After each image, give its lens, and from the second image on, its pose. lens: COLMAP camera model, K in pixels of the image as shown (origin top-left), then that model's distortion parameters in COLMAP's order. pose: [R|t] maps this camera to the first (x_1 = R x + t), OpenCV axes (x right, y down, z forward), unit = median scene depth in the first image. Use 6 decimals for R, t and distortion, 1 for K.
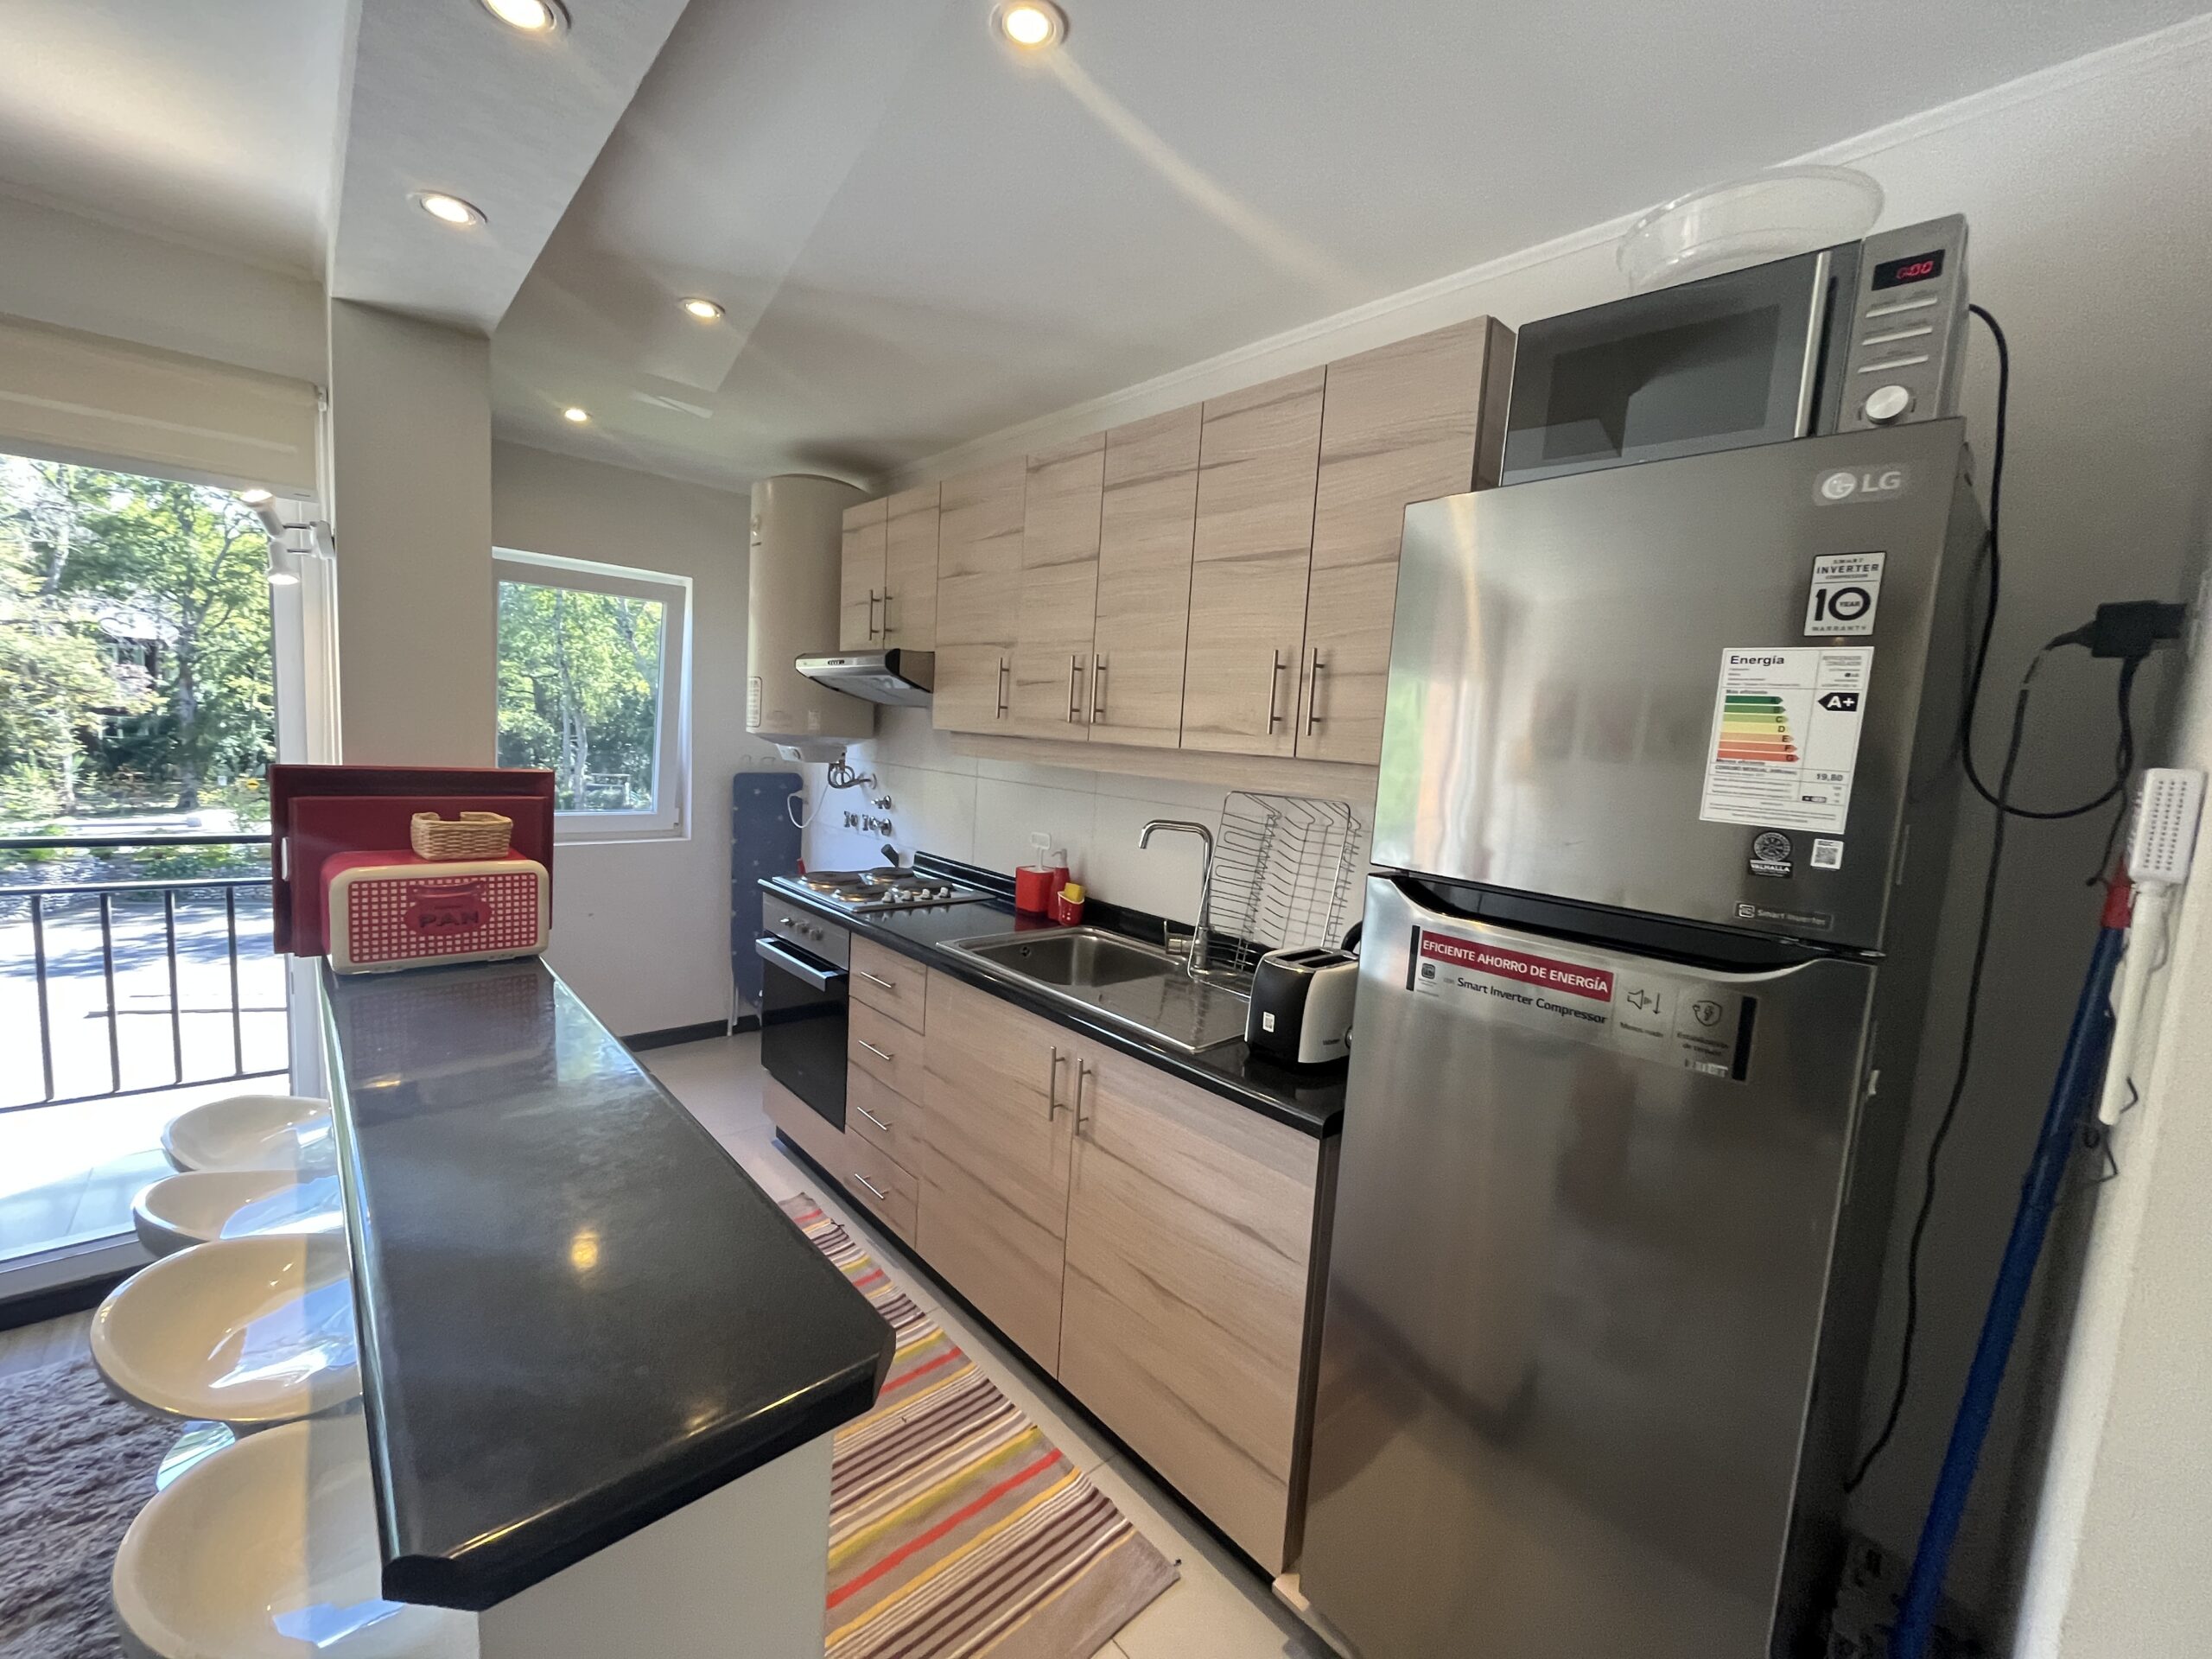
lens RADIAL K [[892.5, 0, 1098.2], [0, 892.5, 828.1], [0, 0, 1]] dist [-0.002254, -0.000292]
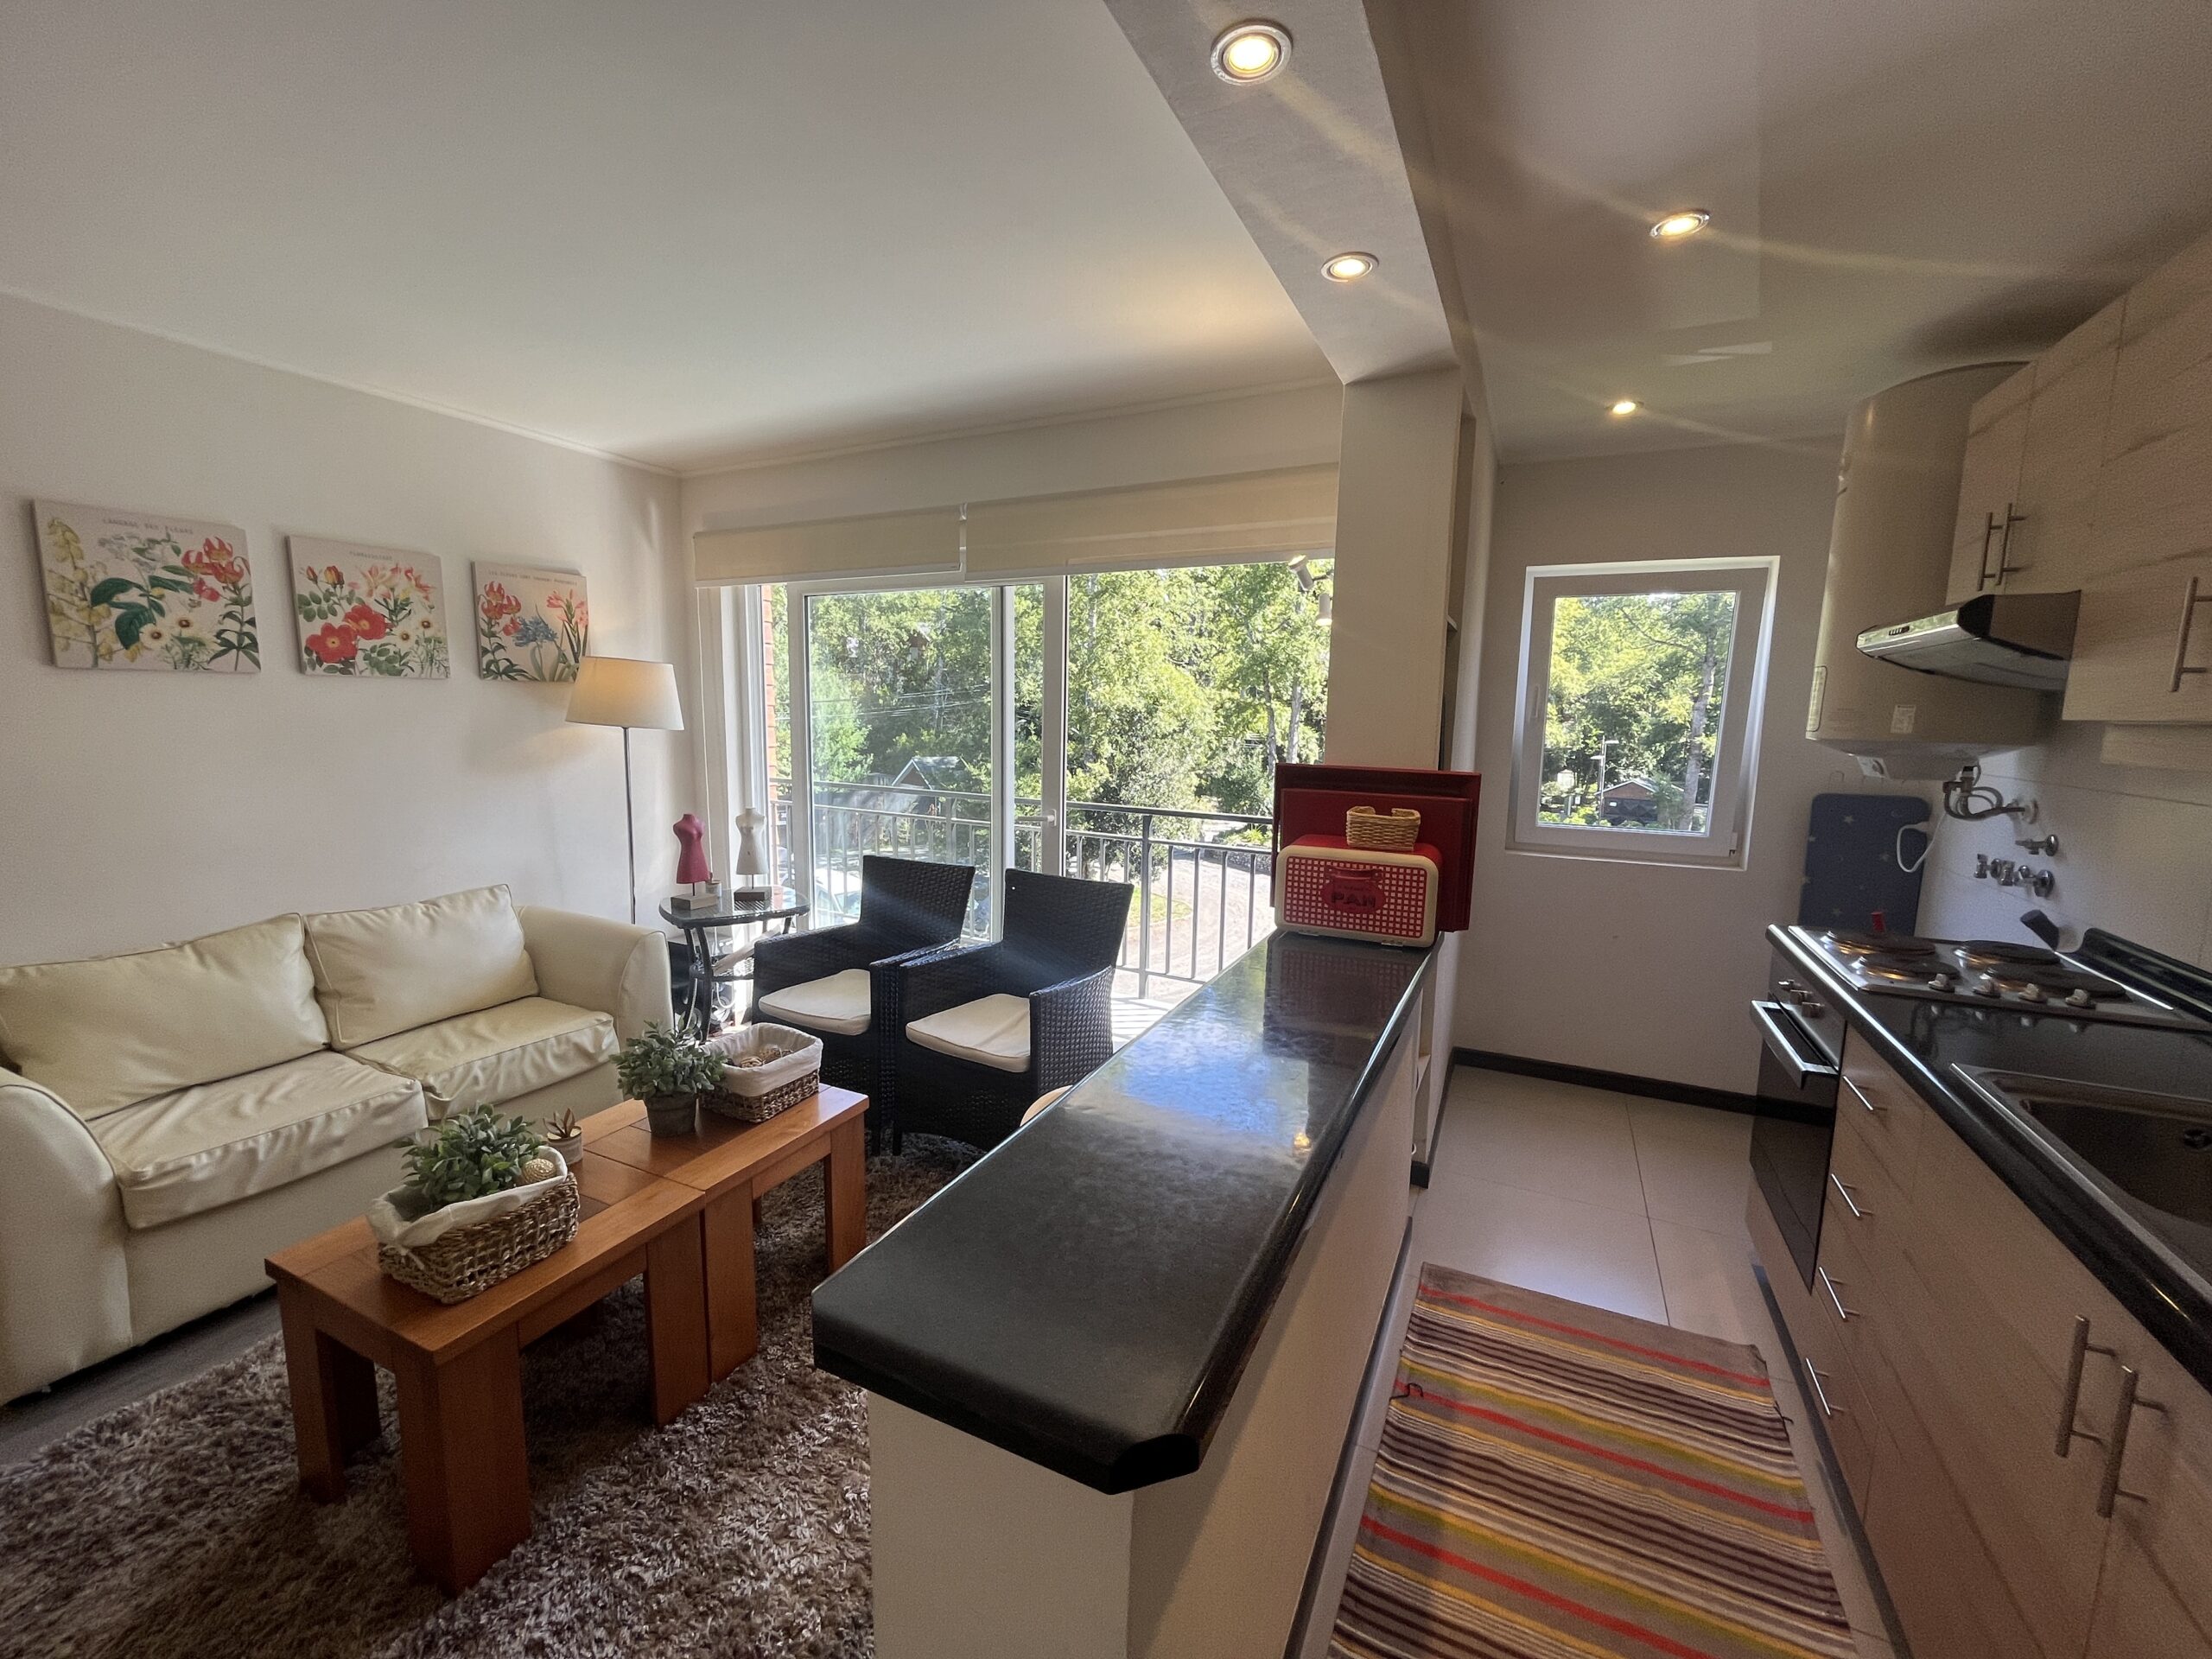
lens RADIAL K [[892.5, 0, 1098.2], [0, 892.5, 828.1], [0, 0, 1]] dist [-0.002254, -0.000292]
pose [[0.364632, 0.068345, -0.928640, 0.158151], [-0.095519, 0.994787, 0.035707, 0.001844], [0.926240, 0.075683, 0.369259, 0.213890]]
